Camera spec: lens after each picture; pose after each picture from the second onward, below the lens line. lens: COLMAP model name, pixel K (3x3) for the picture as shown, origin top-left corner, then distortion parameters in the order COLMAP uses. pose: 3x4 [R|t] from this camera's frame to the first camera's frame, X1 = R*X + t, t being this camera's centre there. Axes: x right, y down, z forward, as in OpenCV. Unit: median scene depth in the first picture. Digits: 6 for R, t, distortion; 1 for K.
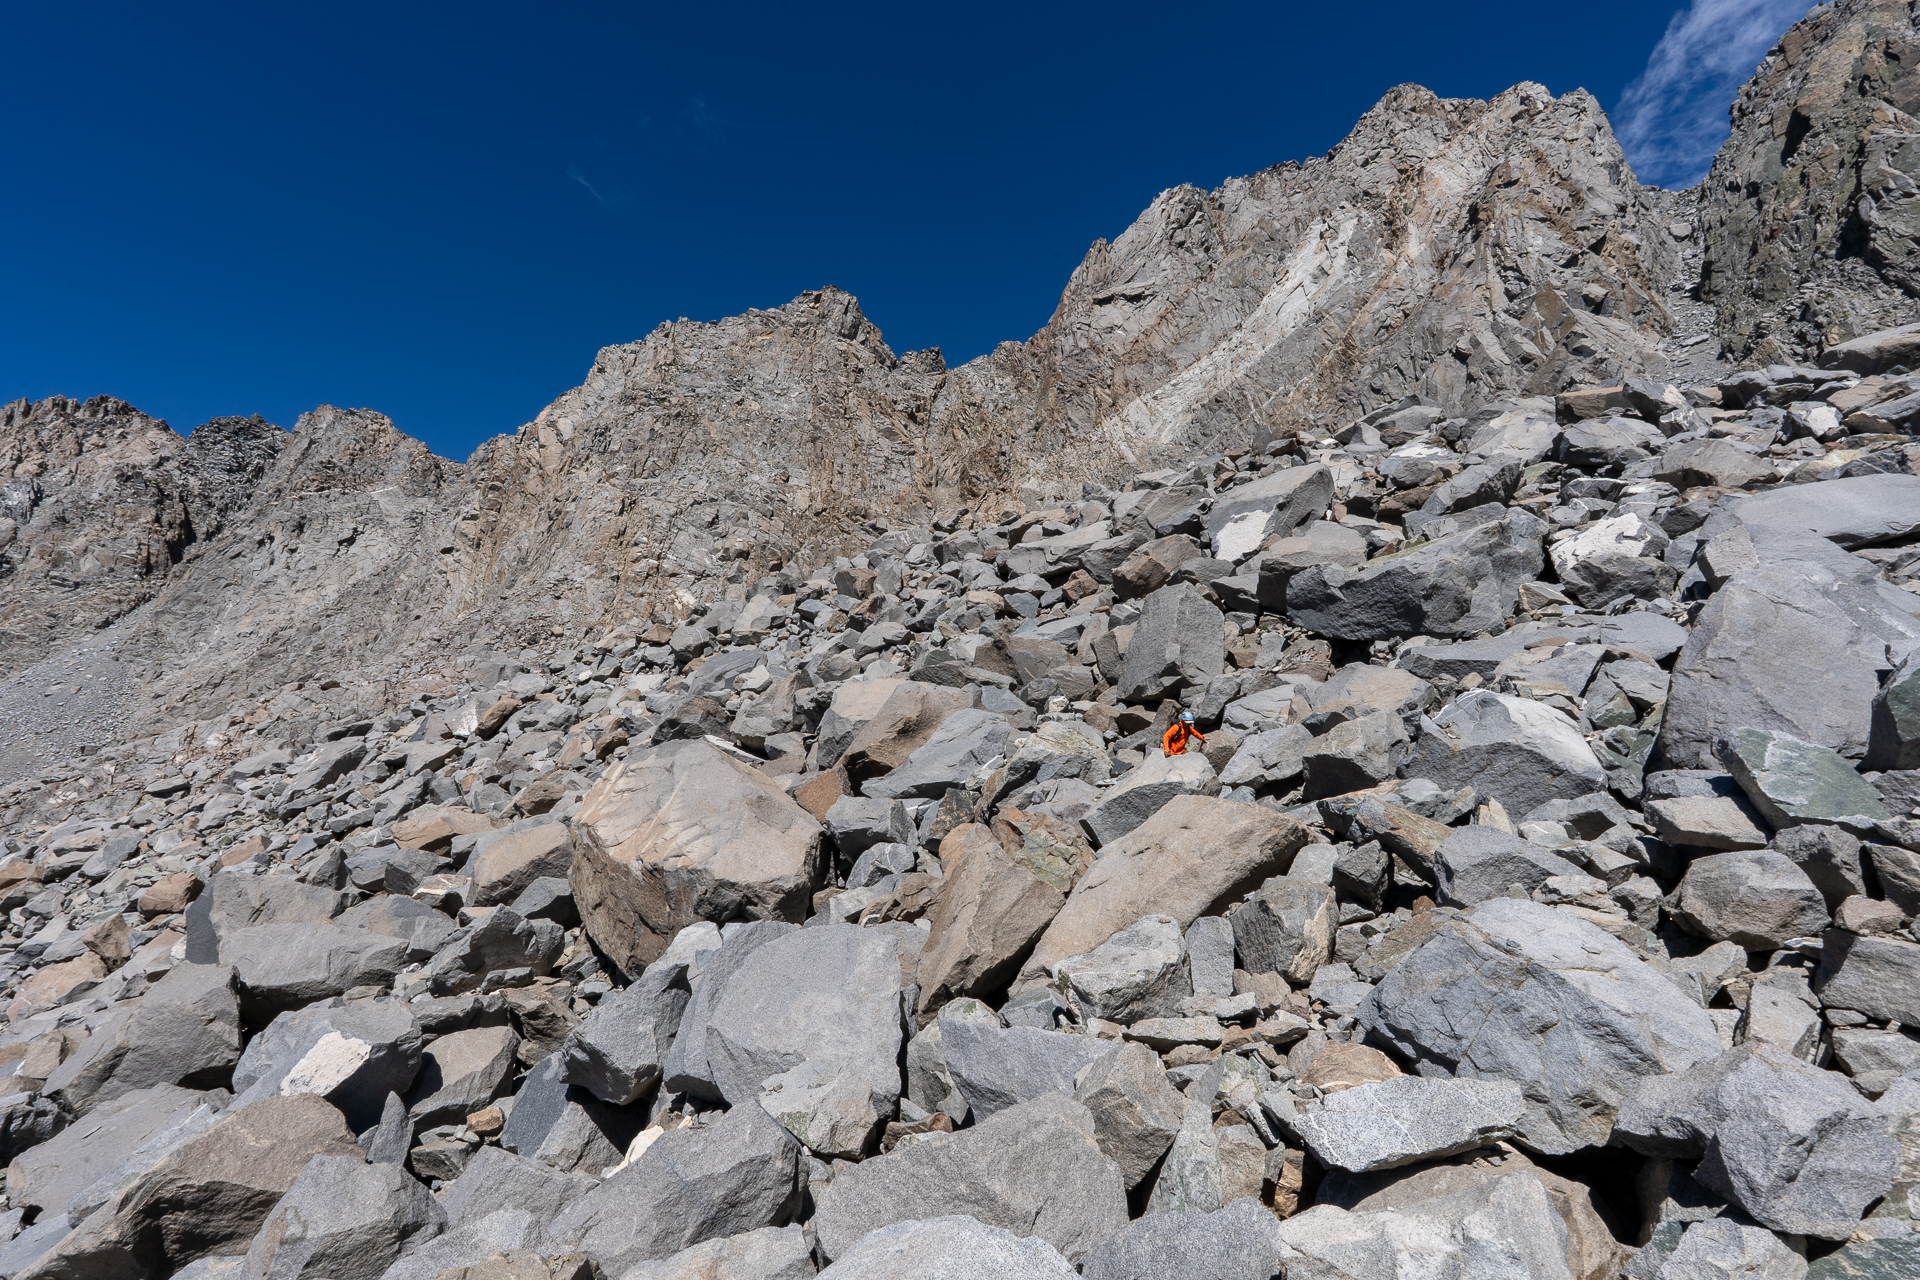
lens RADIAL K [[843.0, 0, 960.0], [0, 843.0, 640.0], [0, 0, 1]] dist [-0.001335, -0.000059]
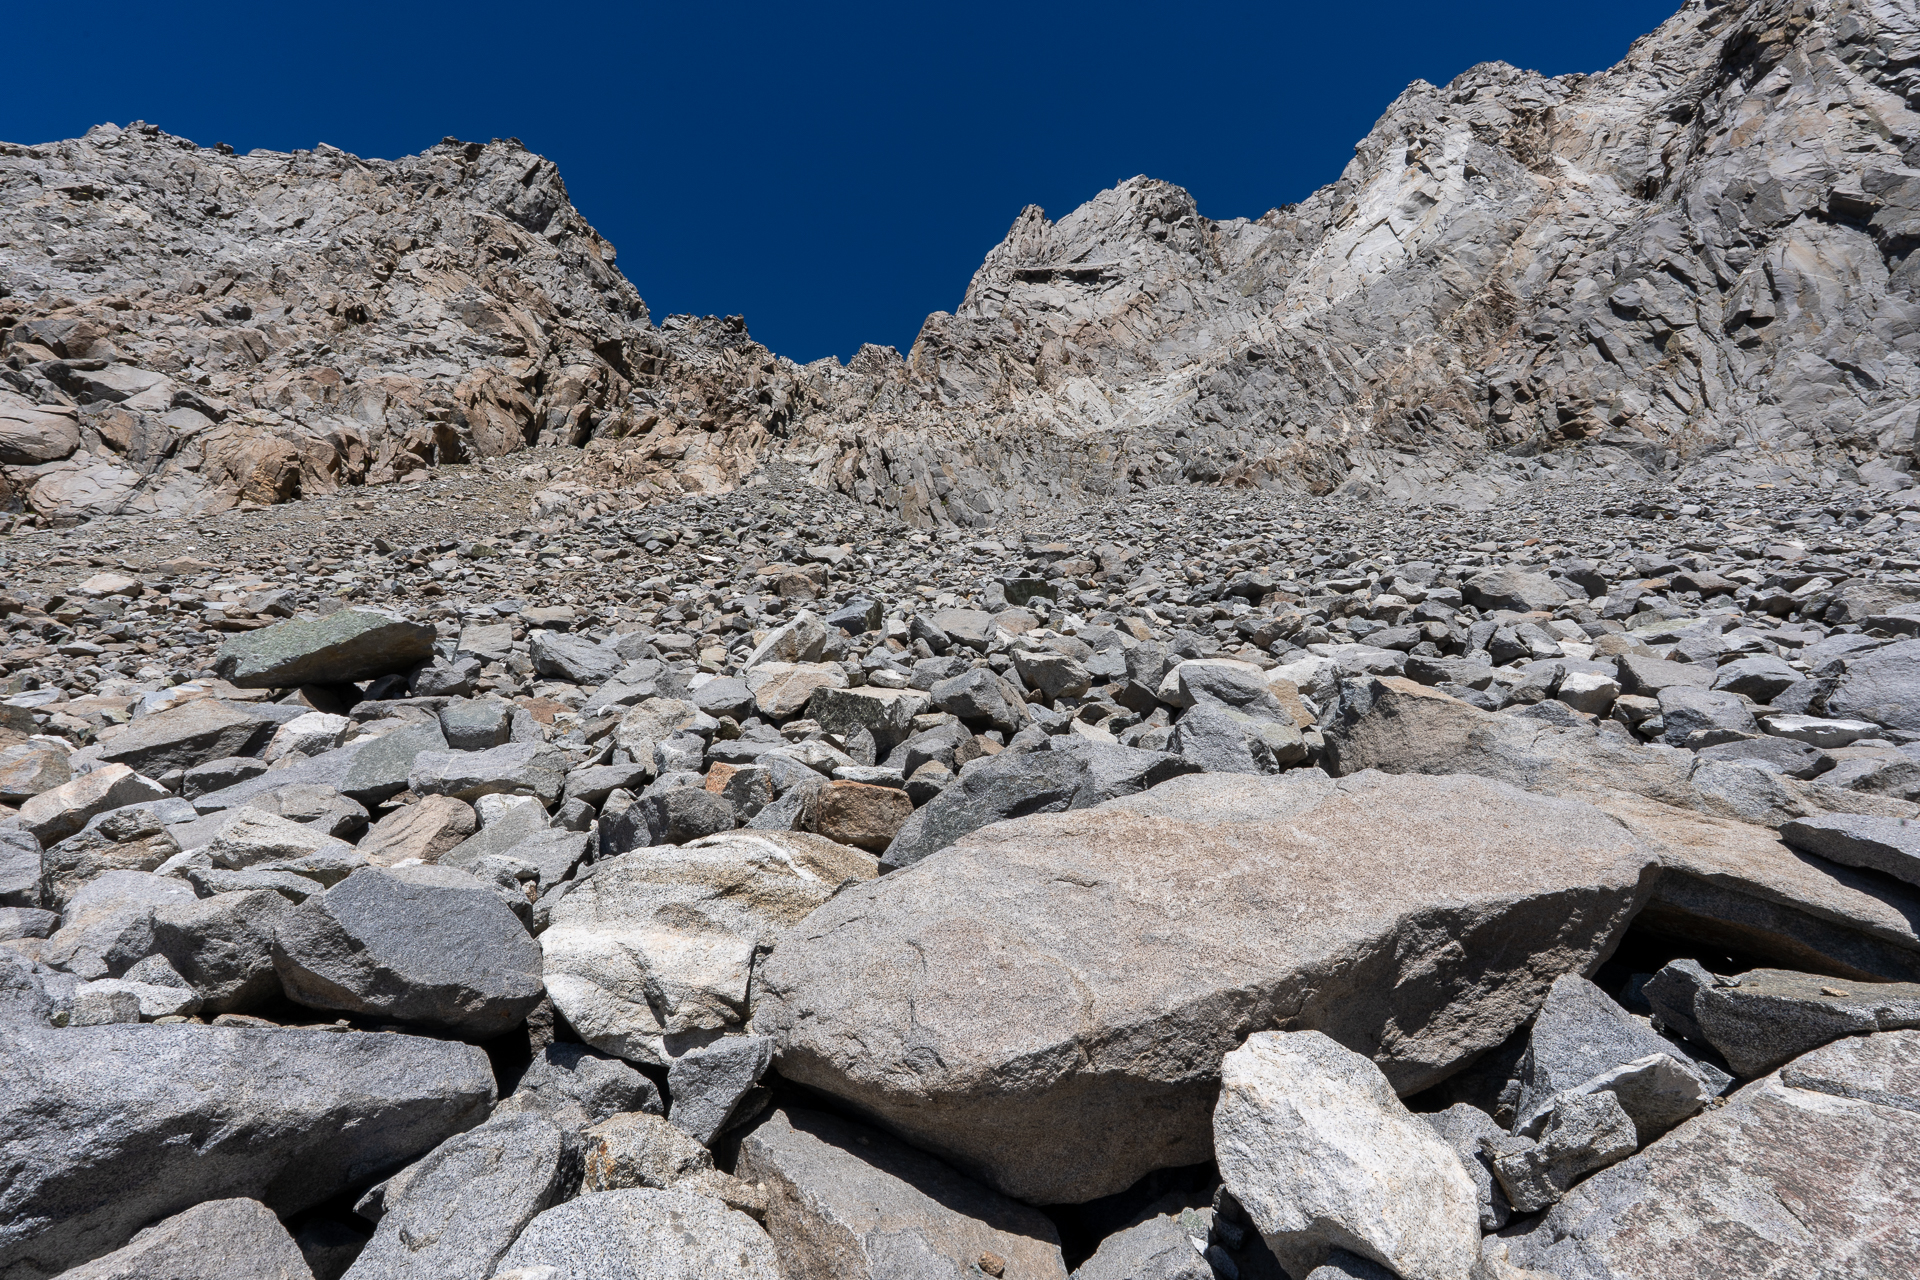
lens RADIAL K [[843.0, 0, 960.0], [0, 843.0, 640.0], [0, 0, 1]] dist [-0.001335, -0.000059]
pose [[0.997031, 0.066682, 0.038514, 0.123775], [-0.054837, 0.965955, -0.252830, -0.003203], [-0.054062, 0.249967, 0.966744, 0.544079]]
